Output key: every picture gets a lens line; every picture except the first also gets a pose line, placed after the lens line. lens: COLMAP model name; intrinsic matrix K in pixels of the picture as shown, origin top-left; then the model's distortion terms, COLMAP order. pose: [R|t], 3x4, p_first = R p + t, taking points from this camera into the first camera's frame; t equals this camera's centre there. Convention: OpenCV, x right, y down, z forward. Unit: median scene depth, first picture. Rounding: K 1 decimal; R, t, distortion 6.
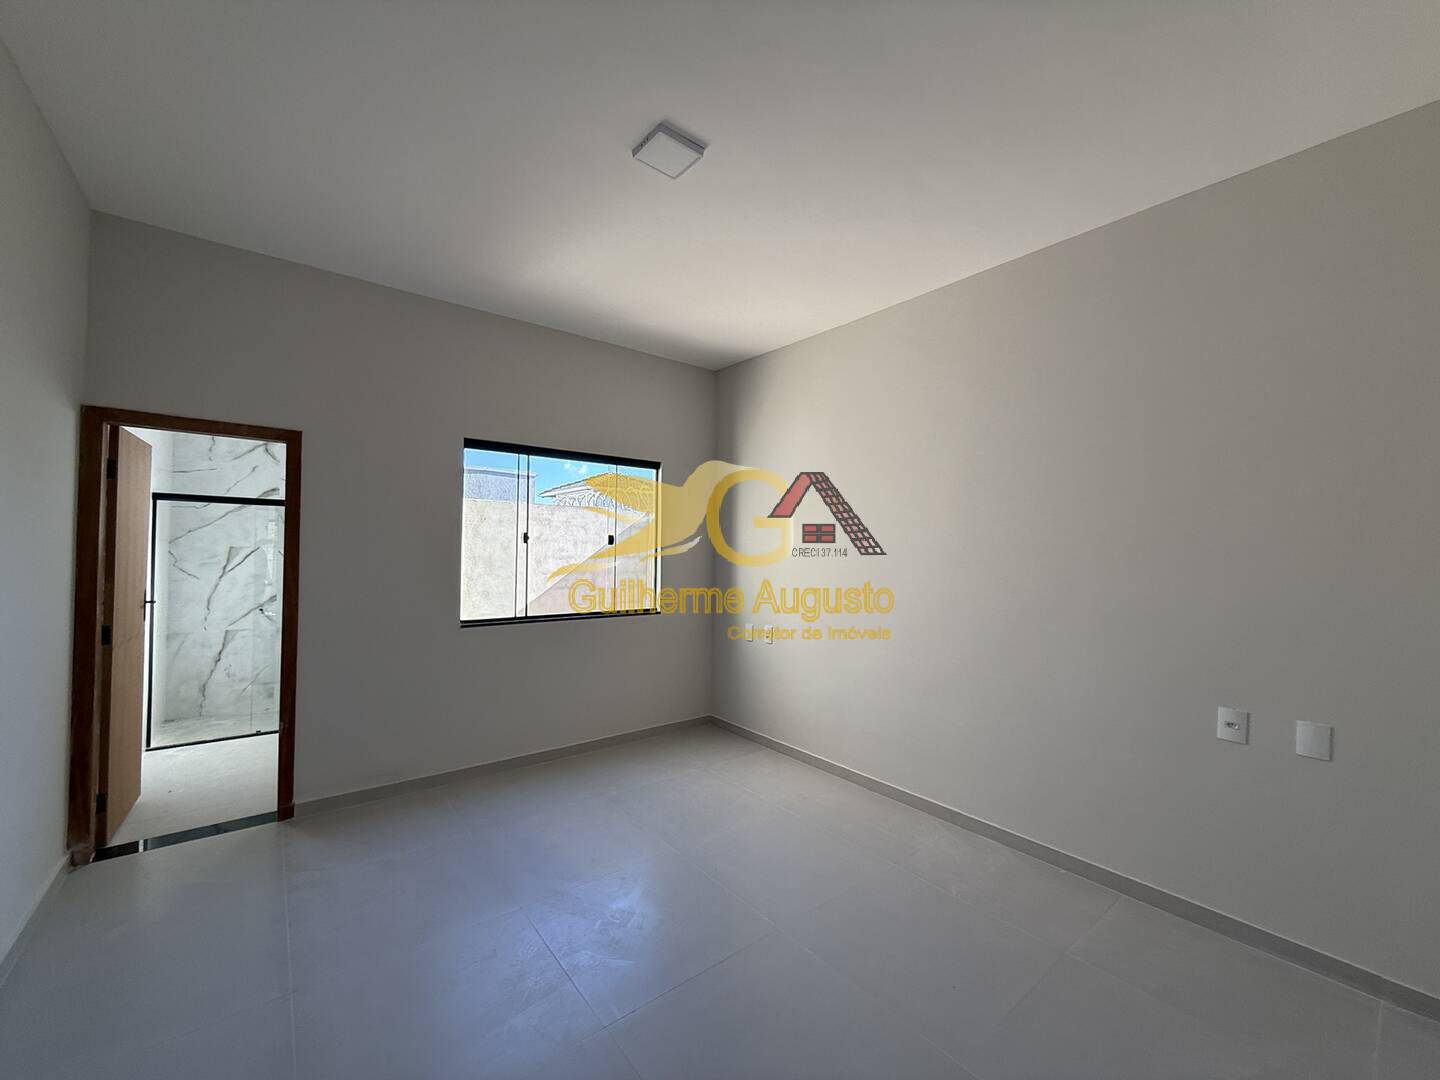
lens RADIAL K [[567.0, 0, 723.4], [0, 567.0, 537.4], [0, 0, 1]] dist [0.000148, -0.000556]
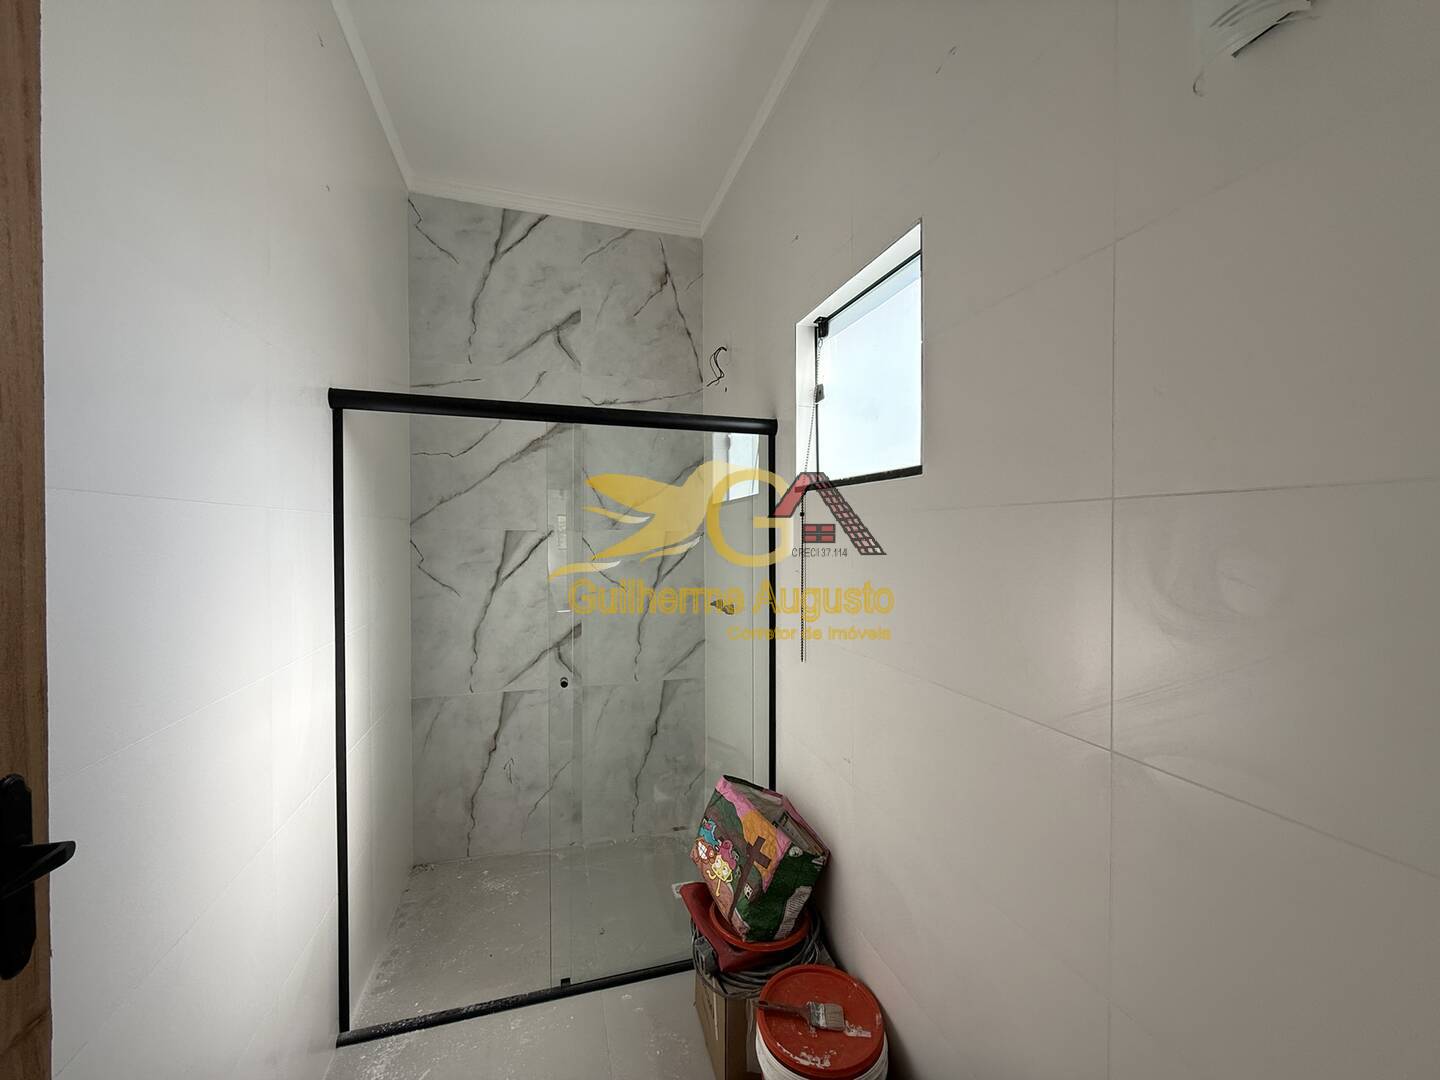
lens RADIAL K [[567.0, 0, 723.4], [0, 567.0, 537.4], [0, 0, 1]] dist [0.000148, -0.000556]
pose [[0.929385, -0.008677, -0.369009, -0.501920], [0.018379, 0.999571, 0.022786, 0.014686], [0.368653, -0.027959, 0.929147, 0.600341]]
